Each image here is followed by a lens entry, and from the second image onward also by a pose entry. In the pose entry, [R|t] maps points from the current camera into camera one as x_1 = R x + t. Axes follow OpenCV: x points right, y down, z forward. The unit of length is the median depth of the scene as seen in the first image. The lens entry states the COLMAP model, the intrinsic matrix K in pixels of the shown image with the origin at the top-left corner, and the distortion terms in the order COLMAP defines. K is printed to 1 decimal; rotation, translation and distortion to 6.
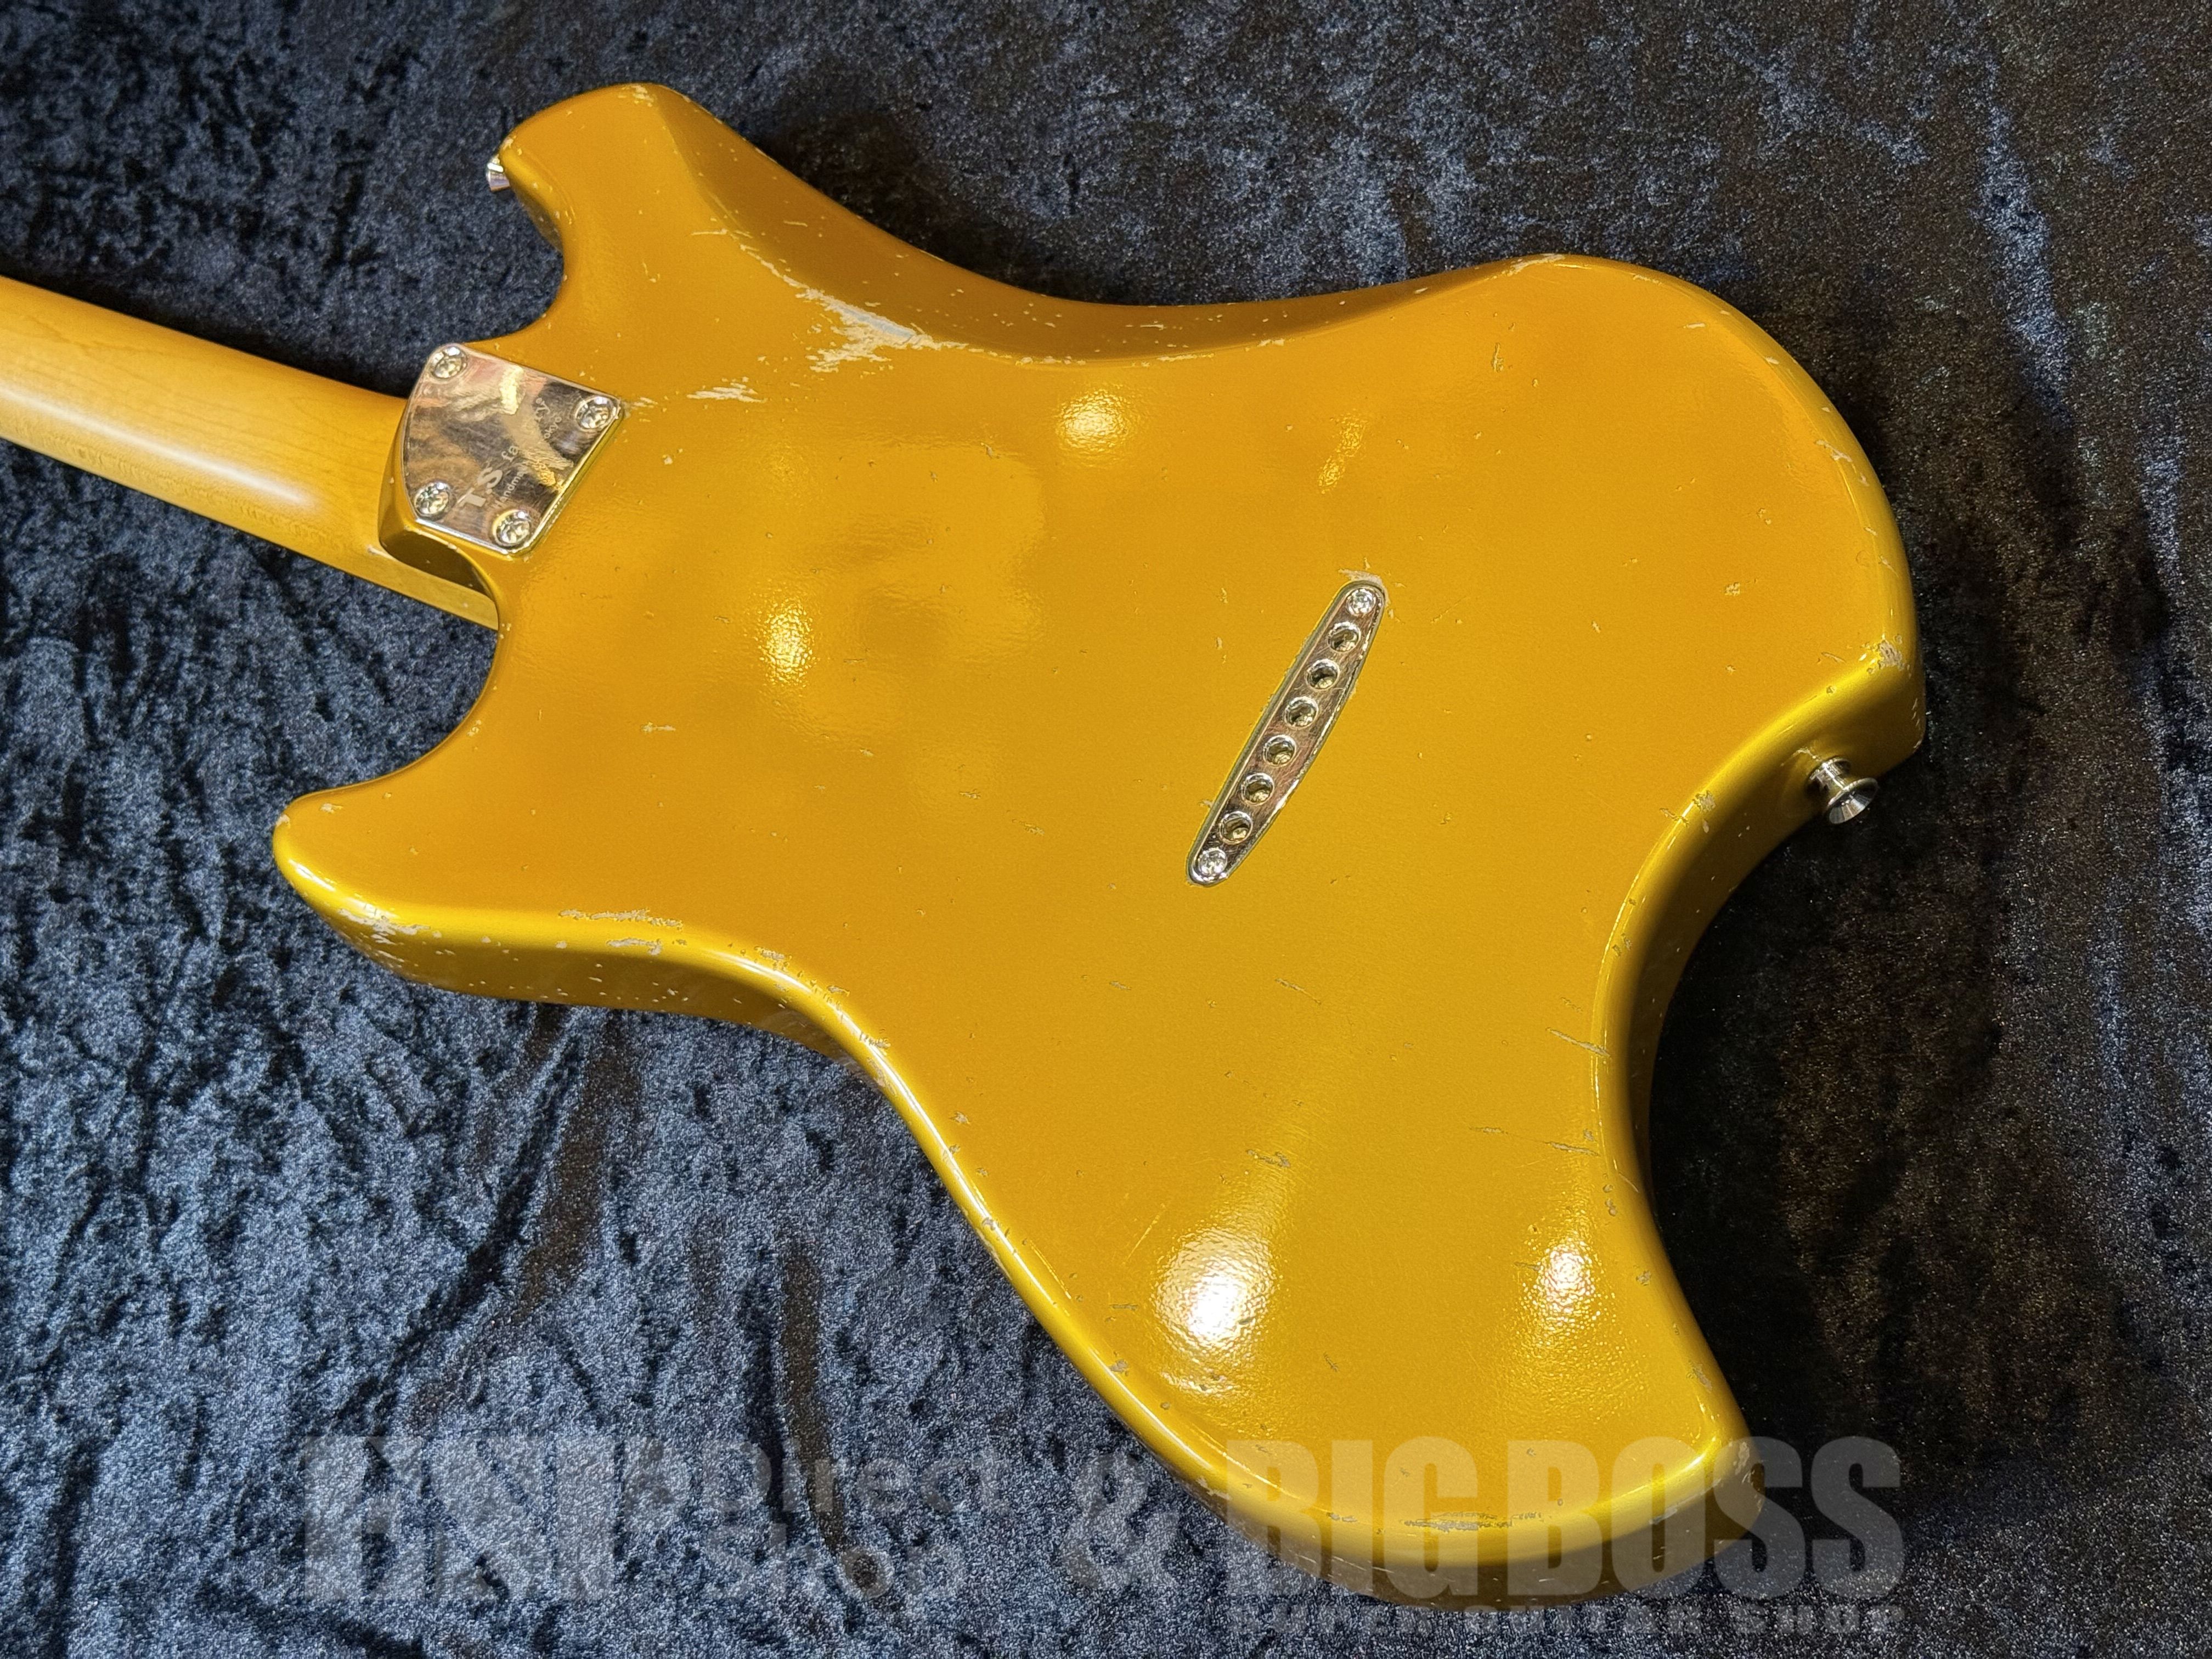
lens RADIAL K [[3167.3, 0, 1091.7], [0, 3167.3, 832.6], [0, 0, 1]] dist [0.156623, -0.215691]
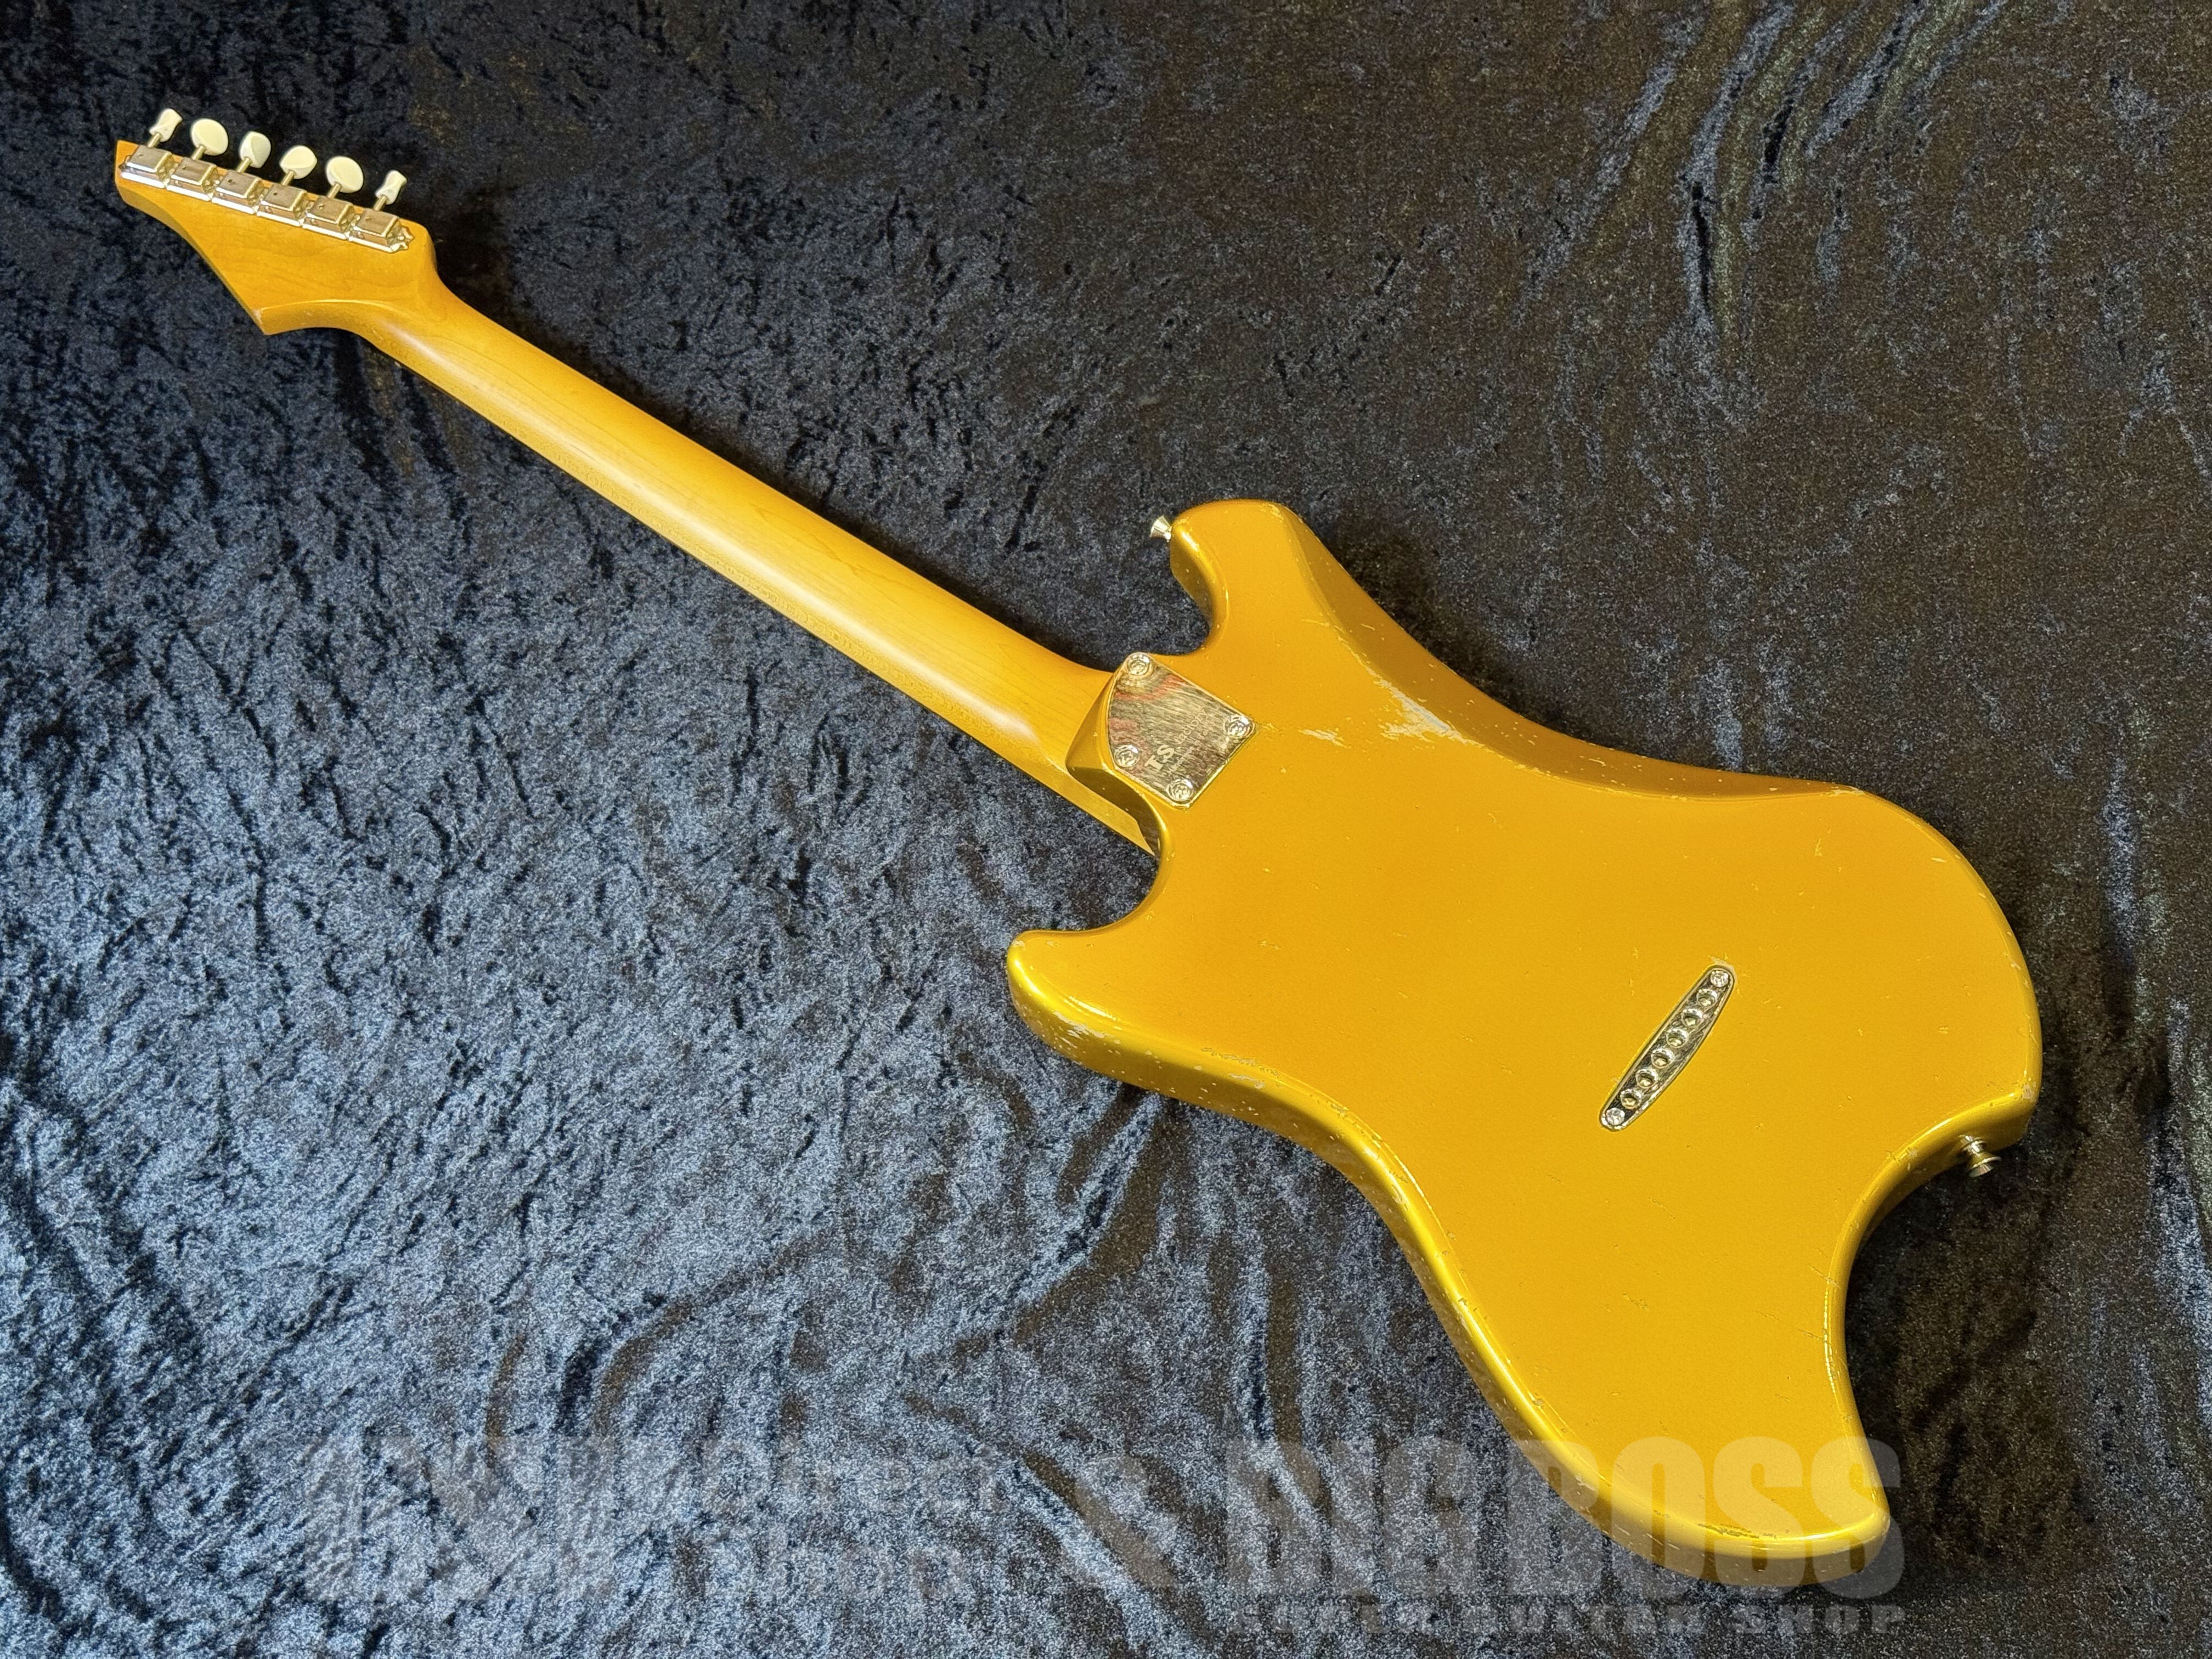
lens RADIAL K [[3142.6, 0, 1075.9], [0, 3142.6, 838.1], [0, 0, 1]] dist [0.175213, -0.380238]
pose [[0.966906, 0.225897, 0.118584, -0.368680], [-0.228357, 0.973549, 0.007397, -0.064127], [-0.113777, -0.034232, 0.992916, -0.496071]]
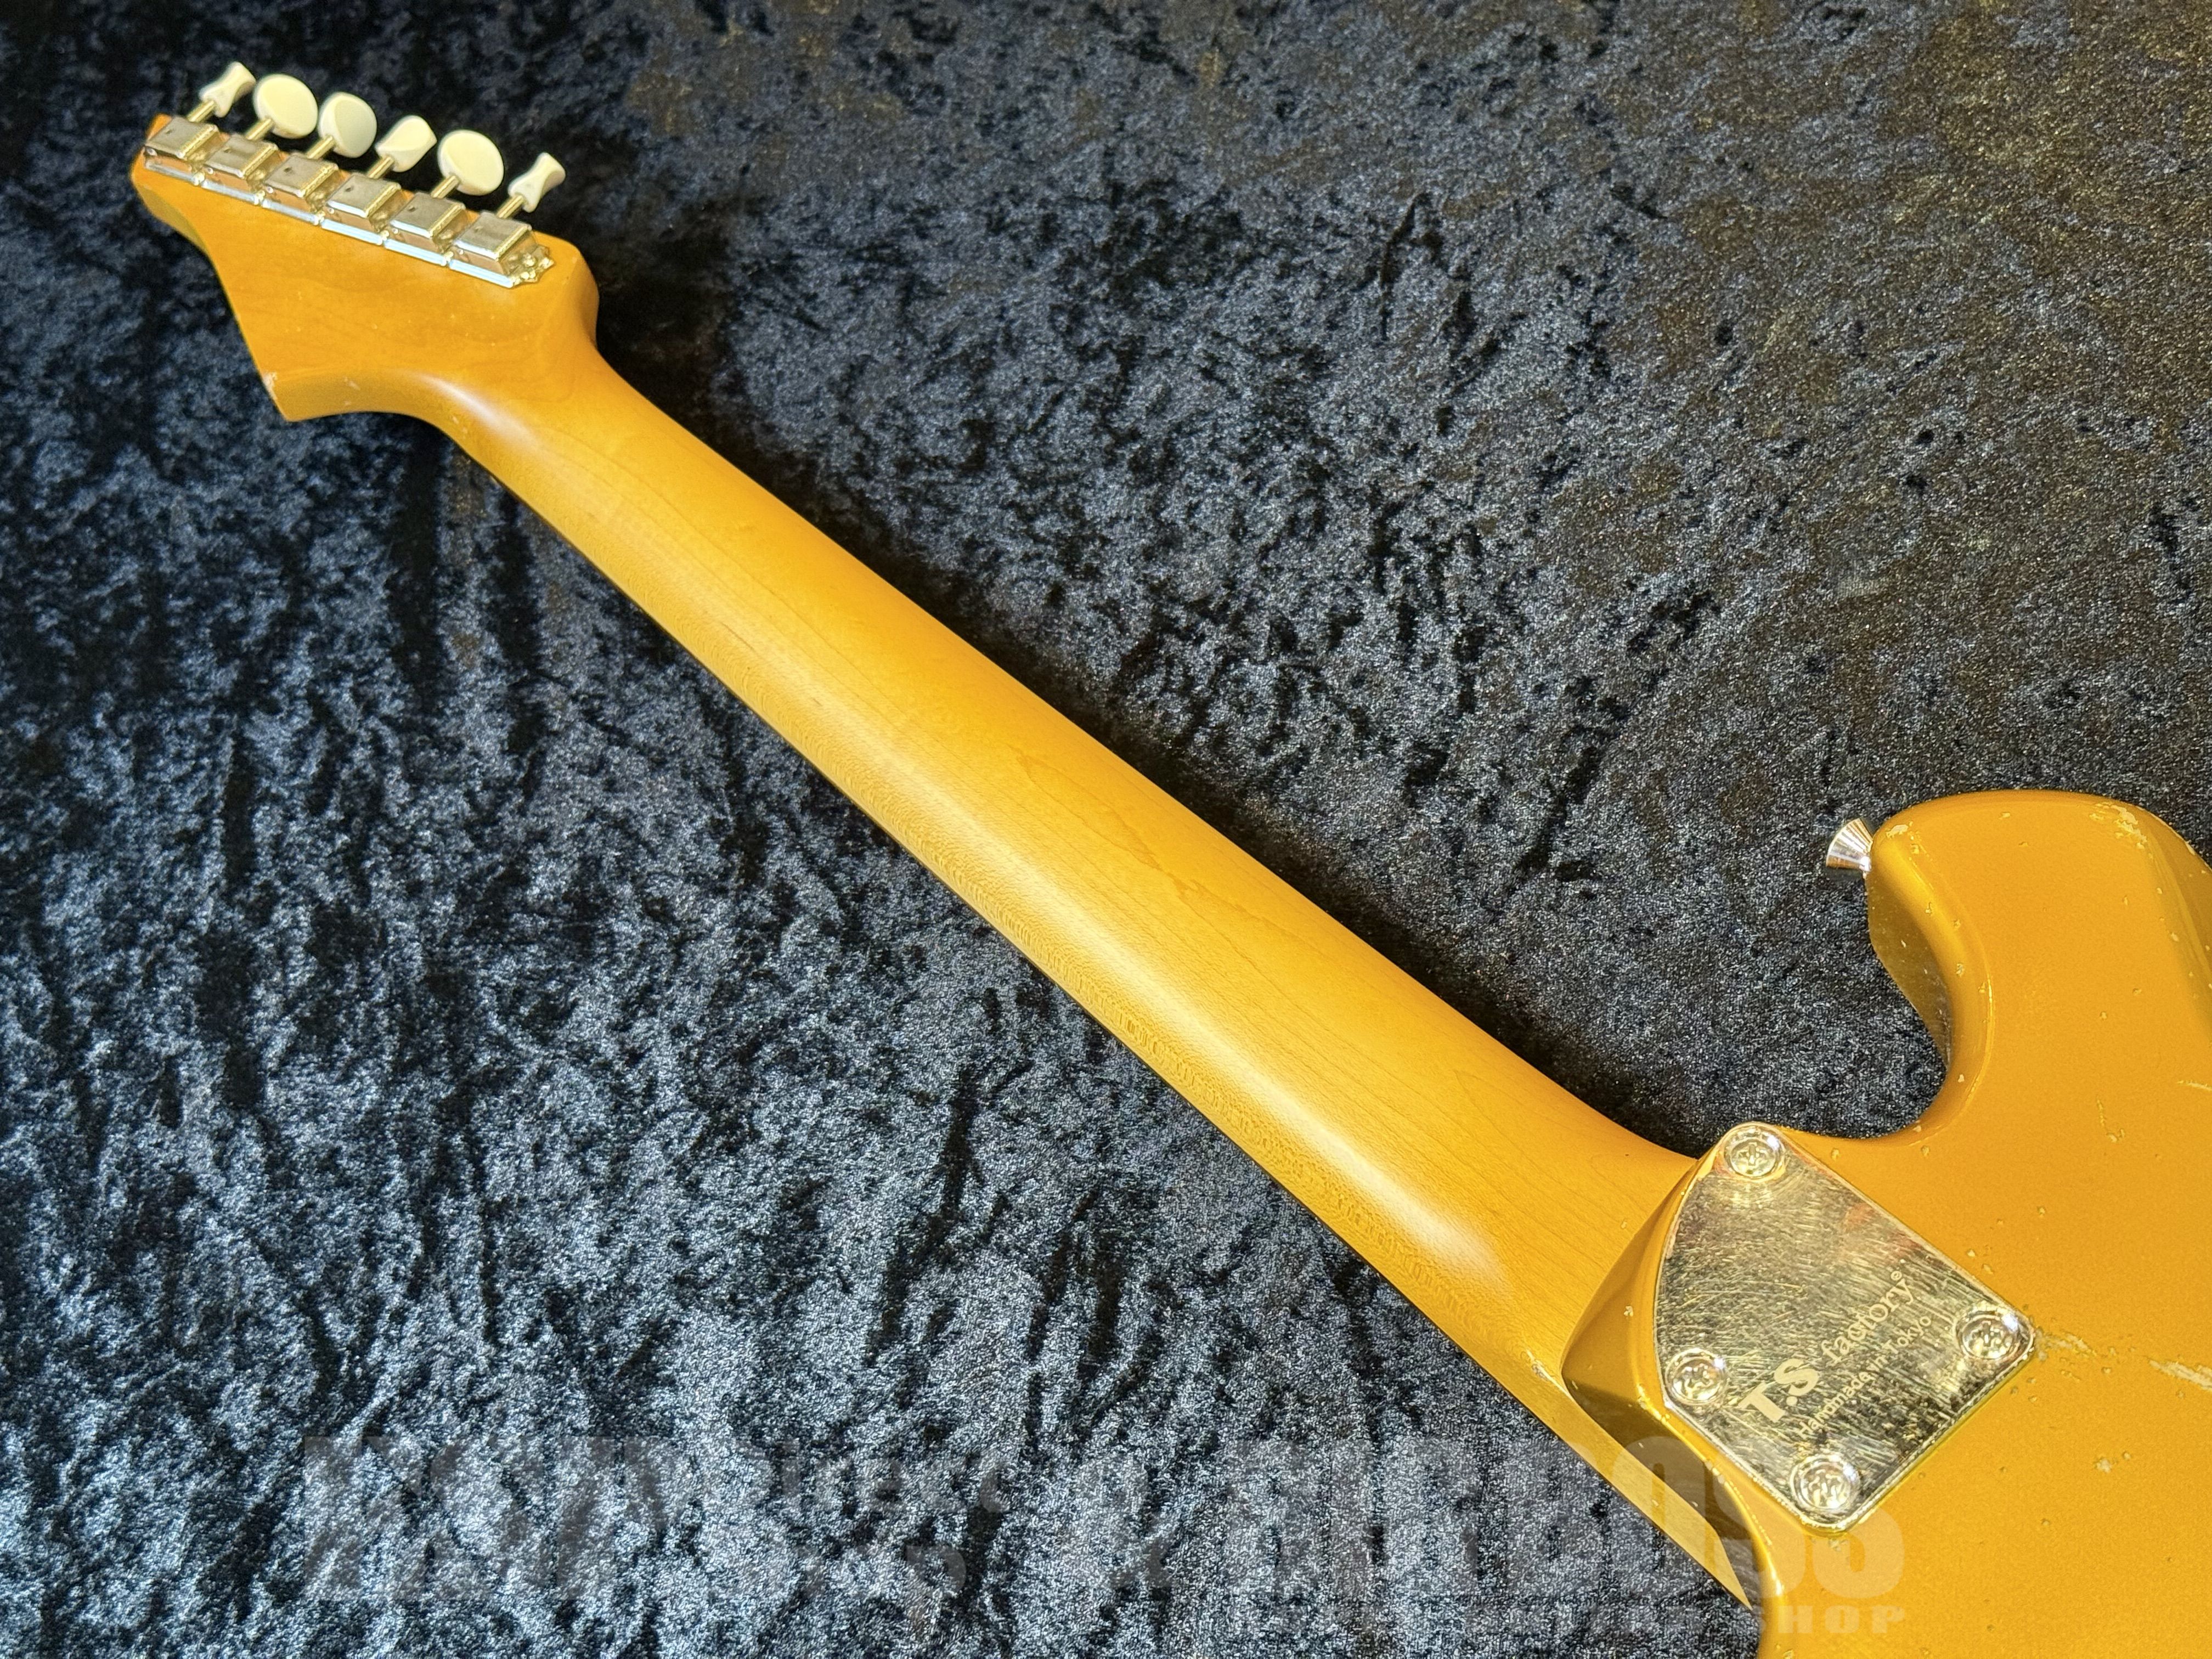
lens RADIAL K [[3167.3, 0, 1091.7], [0, 3167.3, 832.6], [0, 0, 1]] dist [0.156623, -0.215691]
pose [[0.938093, 0.305141, -0.163922, -0.225375], [-0.315603, 0.947985, -0.041459, -0.130070], [0.142745, 0.090627, 0.985602, 0.306245]]
